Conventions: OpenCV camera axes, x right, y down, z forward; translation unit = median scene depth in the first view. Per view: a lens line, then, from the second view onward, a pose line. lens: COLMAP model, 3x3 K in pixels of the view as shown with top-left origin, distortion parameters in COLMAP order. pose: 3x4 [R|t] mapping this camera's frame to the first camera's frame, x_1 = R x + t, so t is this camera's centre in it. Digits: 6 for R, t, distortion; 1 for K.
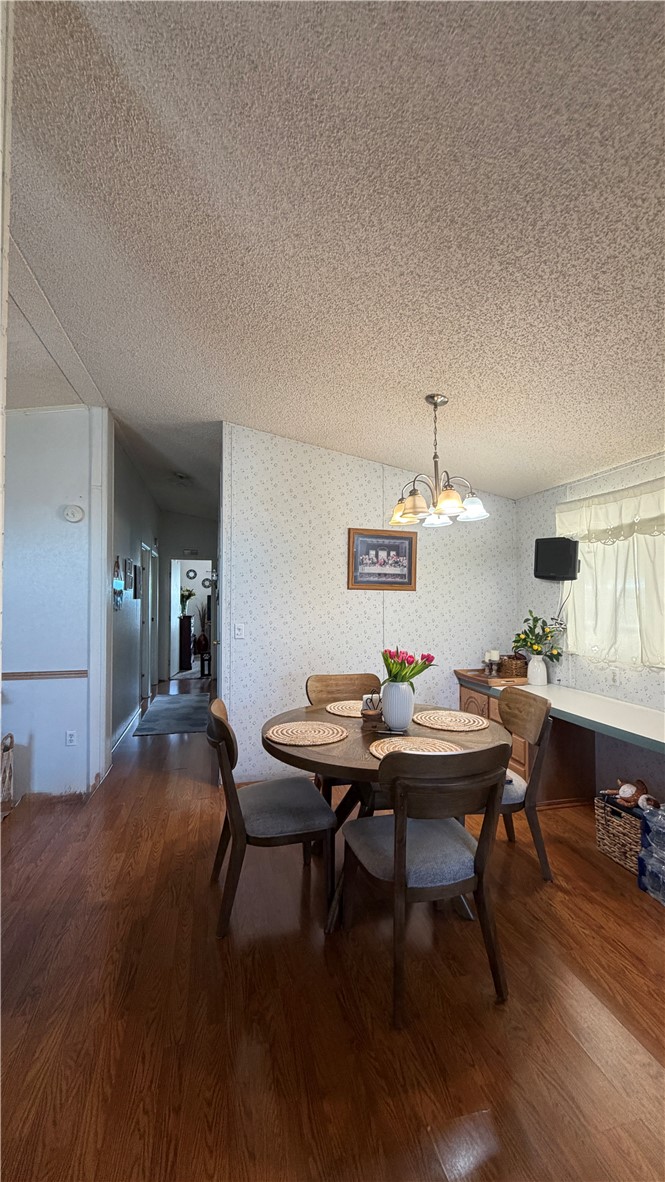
lens RADIAL K [[473.1, 0, 334.2], [0, 473.1, 588.8], [0, 0, 1]] dist [-0.014078, 0.004125]
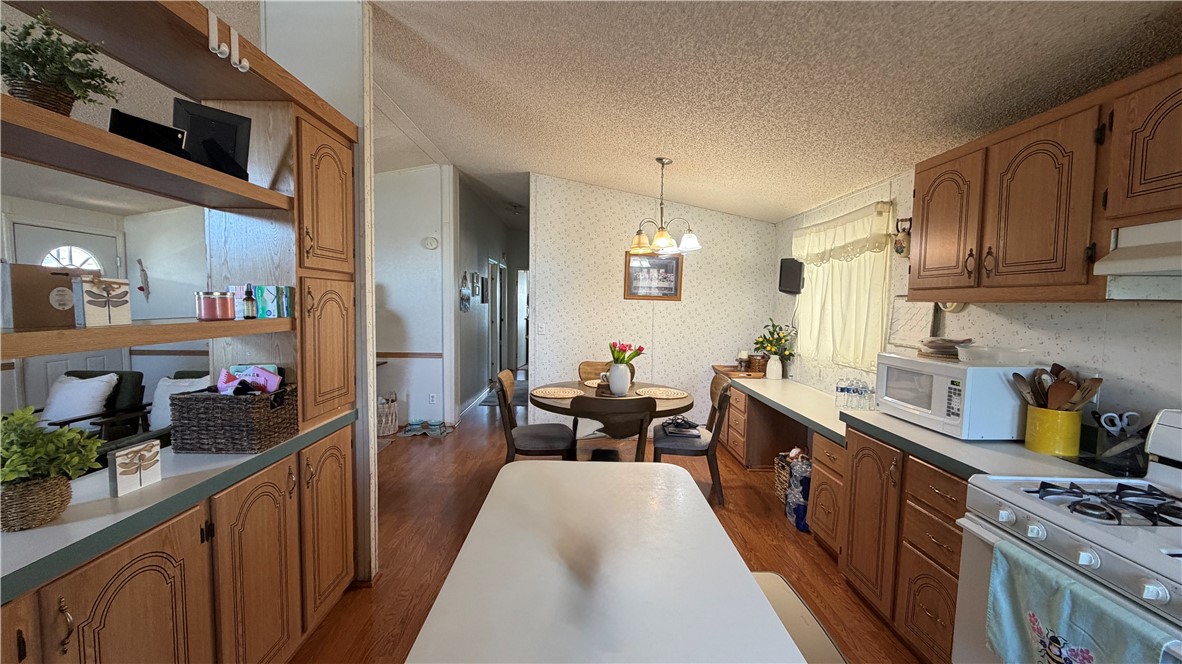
lens RADIAL K [[473.1, 0, 591.3], [0, 473.1, 334.6], [0, 0, 1]] dist [-0.014078, 0.004125]
pose [[0.973770, 0.029264, -0.225643, 0.229520], [-0.009301, 0.995985, 0.089034, -0.015898], [0.227343, -0.084600, 0.970133, -0.275595]]
